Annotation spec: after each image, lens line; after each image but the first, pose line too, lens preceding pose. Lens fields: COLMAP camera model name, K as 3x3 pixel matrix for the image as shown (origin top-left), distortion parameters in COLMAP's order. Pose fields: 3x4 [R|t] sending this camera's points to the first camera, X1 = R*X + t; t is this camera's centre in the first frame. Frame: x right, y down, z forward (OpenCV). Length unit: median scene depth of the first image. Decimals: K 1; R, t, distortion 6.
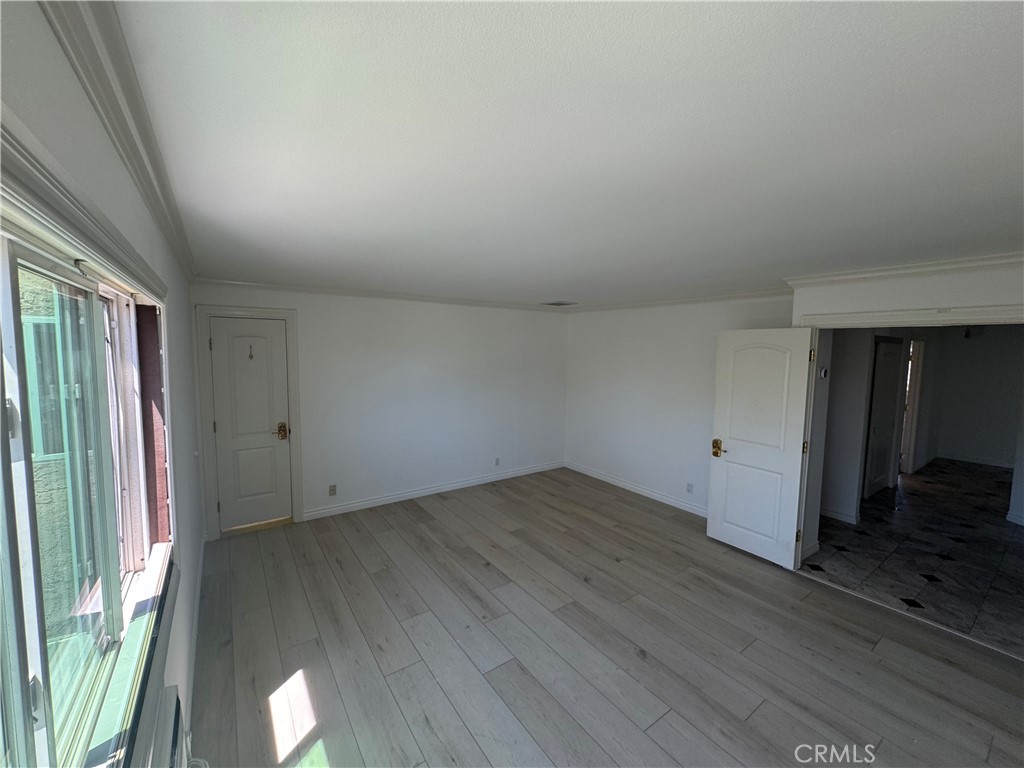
lens RADIAL K [[411.3, 0, 512.0], [0, 411.3, 384.0], [0, 0, 1]] dist [-0.002632, 0.000036]
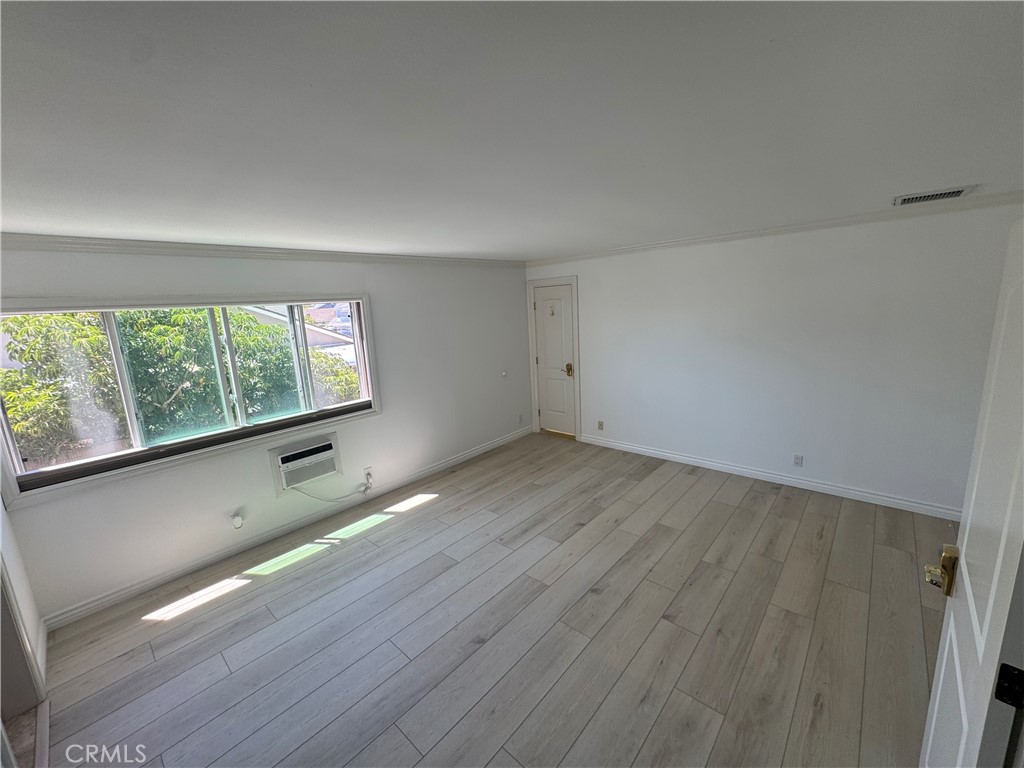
lens RADIAL K [[411.3, 0, 512.0], [0, 411.3, 384.0], [0, 0, 1]] dist [-0.002632, 0.000036]
pose [[0.218236, 0.161561, -0.962430, 0.725037], [-0.029184, 0.986840, 0.159041, -0.049189], [0.975459, -0.006621, 0.220079, 0.548879]]
